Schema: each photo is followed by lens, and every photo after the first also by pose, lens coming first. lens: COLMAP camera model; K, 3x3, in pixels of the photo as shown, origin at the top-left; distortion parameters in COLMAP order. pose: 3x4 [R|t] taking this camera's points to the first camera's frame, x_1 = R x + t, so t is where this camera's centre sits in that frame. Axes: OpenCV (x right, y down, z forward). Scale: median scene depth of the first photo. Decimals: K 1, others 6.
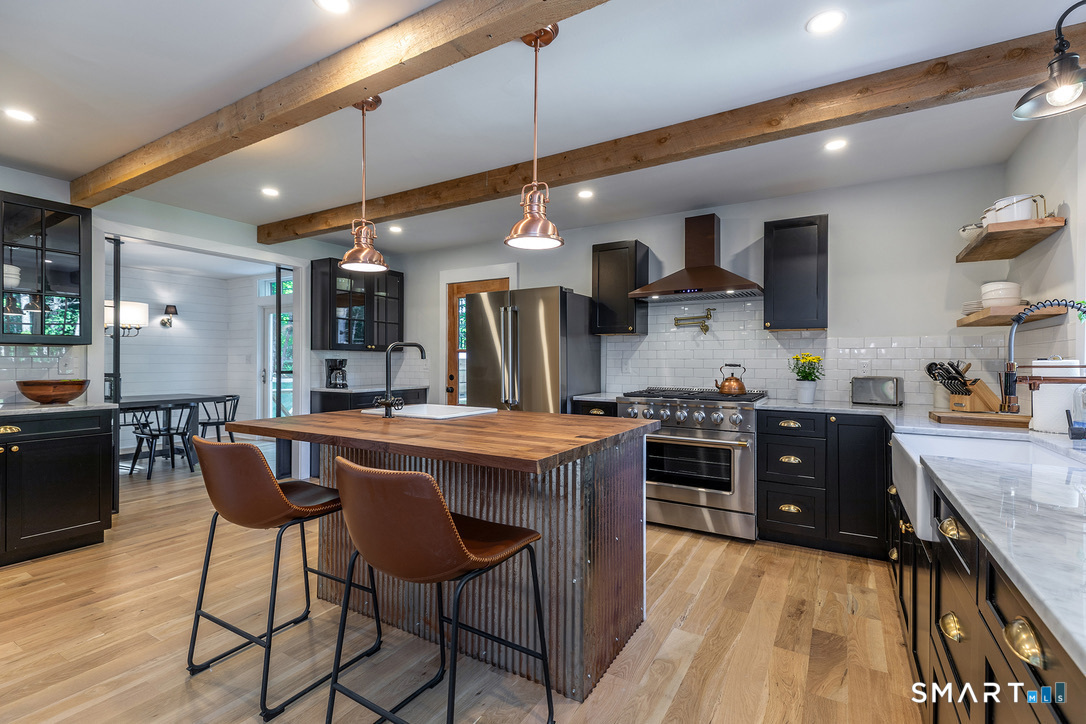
lens RADIAL K [[483.6, 0, 546.4], [0, 483.6, 360.9], [0, 0, 1]] dist [0.022081, -0.005192]
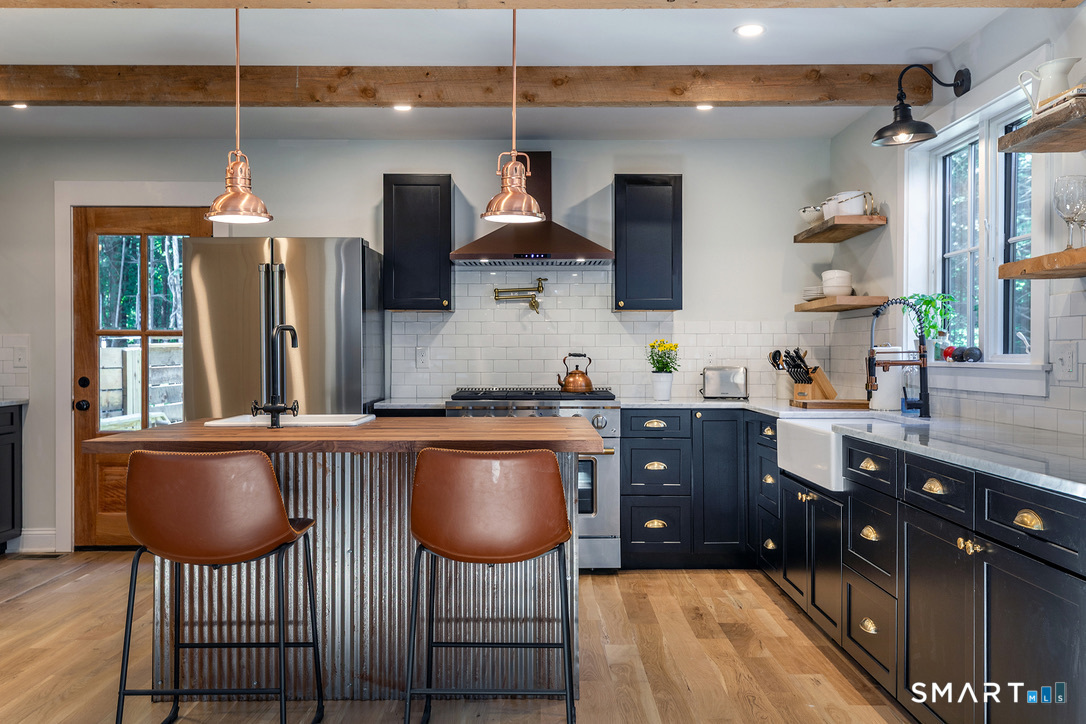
lens RADIAL K [[1072.8, 0, 543.0], [0, 1072.8, 362.0], [0, 0, 1]] dist [0.073465, 0.000234]
pose [[0.836349, -0.010803, 0.548091, -0.658070], [0.004685, 0.999910, 0.012560, -0.001495], [-0.548177, -0.007937, 0.836325, -0.432236]]
